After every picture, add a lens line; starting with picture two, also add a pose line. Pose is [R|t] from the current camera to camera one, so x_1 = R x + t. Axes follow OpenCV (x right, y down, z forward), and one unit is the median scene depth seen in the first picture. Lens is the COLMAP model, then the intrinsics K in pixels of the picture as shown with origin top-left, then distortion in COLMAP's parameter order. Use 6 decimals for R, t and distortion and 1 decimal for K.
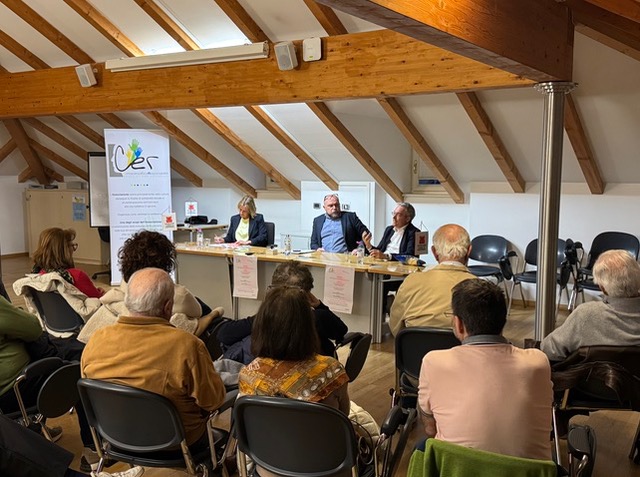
lens RADIAL K [[689.5, 0, 319.4], [0, 689.5, 241.3], [0, 0, 1]] dist [0.090996, 0.000000]
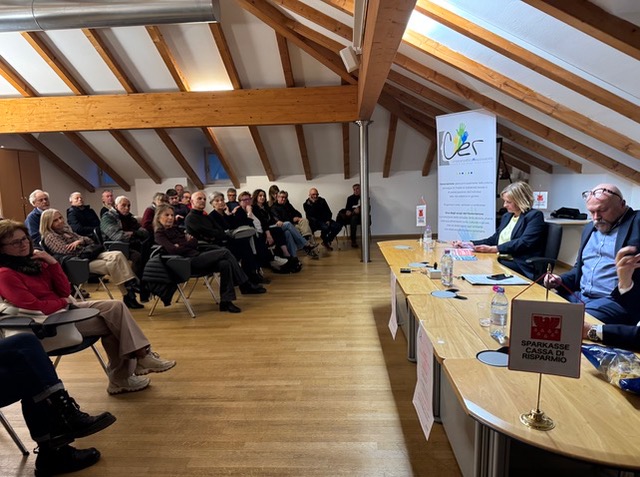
lens RADIAL K [[455.2, 0, 319.4], [0, 455.2, 244.5], [0, 0, 1]] dist [0.021233, -0.017697]
pose [[0.525515, 0.112043, -0.843374, 0.164409], [-0.054144, 0.993685, 0.098275, -0.036914], [0.849060, -0.005981, 0.528263, 0.526977]]
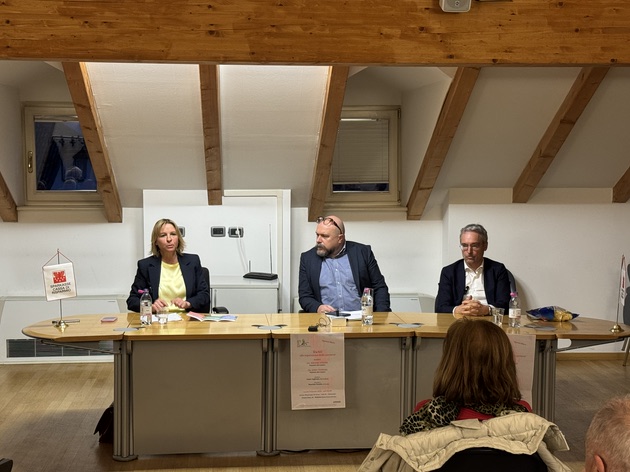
lens RADIAL K [[1048.5, 0, 313.4], [0, 1048.5, 238.4], [0, 0, 1]] dist [0.118040, 0.000000]
pose [[0.778381, -0.056634, 0.625232, -0.487181], [0.066089, 0.997781, 0.008102, -0.048212], [-0.624304, 0.035014, 0.780397, 0.260287]]
